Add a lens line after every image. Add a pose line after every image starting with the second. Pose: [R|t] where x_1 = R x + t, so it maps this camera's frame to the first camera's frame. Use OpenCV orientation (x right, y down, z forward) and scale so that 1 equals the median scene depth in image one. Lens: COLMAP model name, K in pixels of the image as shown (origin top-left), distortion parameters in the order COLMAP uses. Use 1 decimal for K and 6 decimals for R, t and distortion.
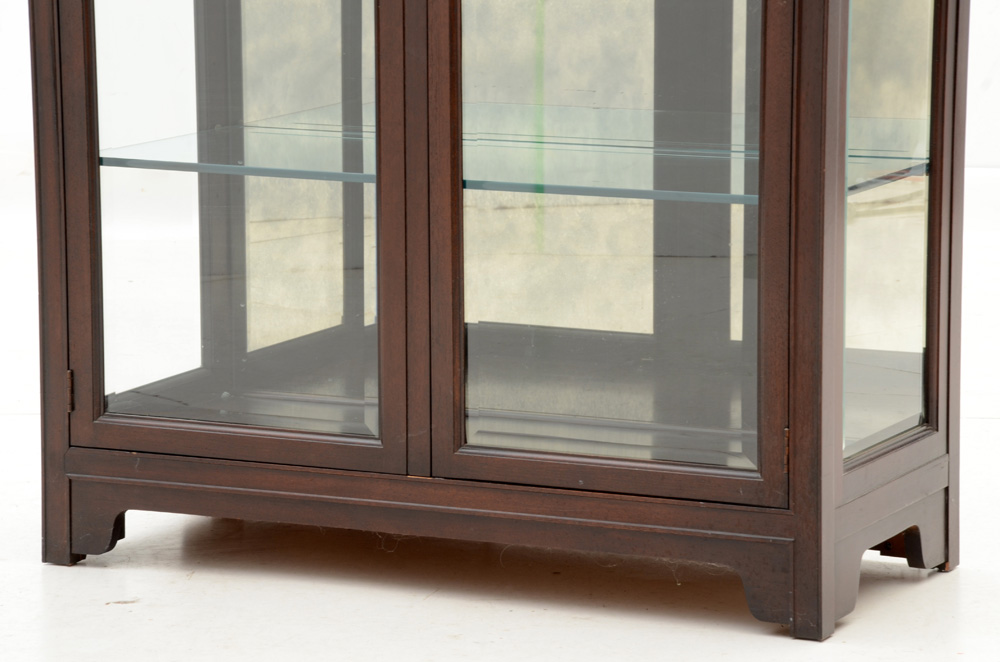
lens RADIAL K [[4354.8, 0, 500.0], [0, 4354.8, 331.0], [0, 0, 1]] dist [1.524074, 3.171885]
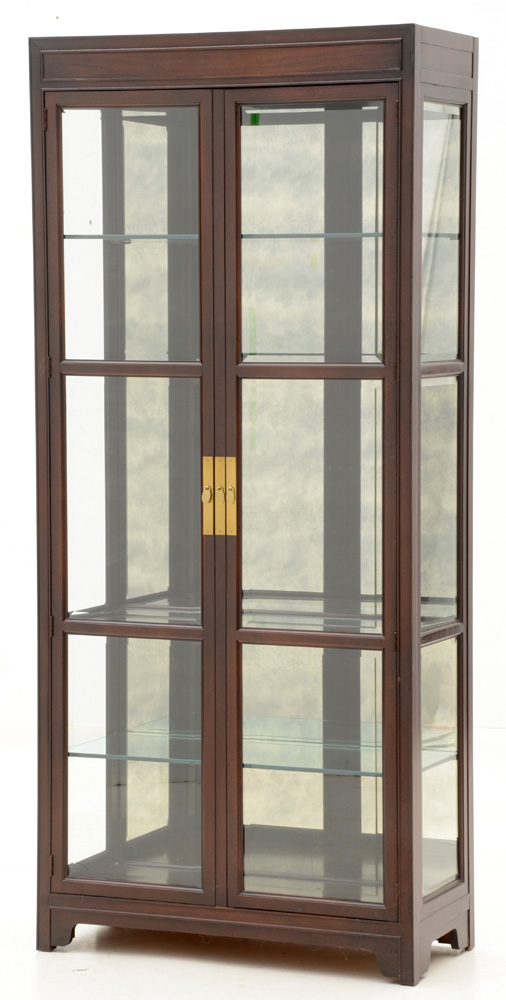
lens RADIAL K [[2928.1, 0, 258.6], [0, 2928.1, 517.9], [0, 0, 1]] dist [0.845498, -0.518160]
pose [[0.999181, -0.002779, 0.040366, -0.056198], [0.006183, 0.996408, -0.084462, -0.031403], [-0.039987, 0.084642, 0.995609, -0.426773]]
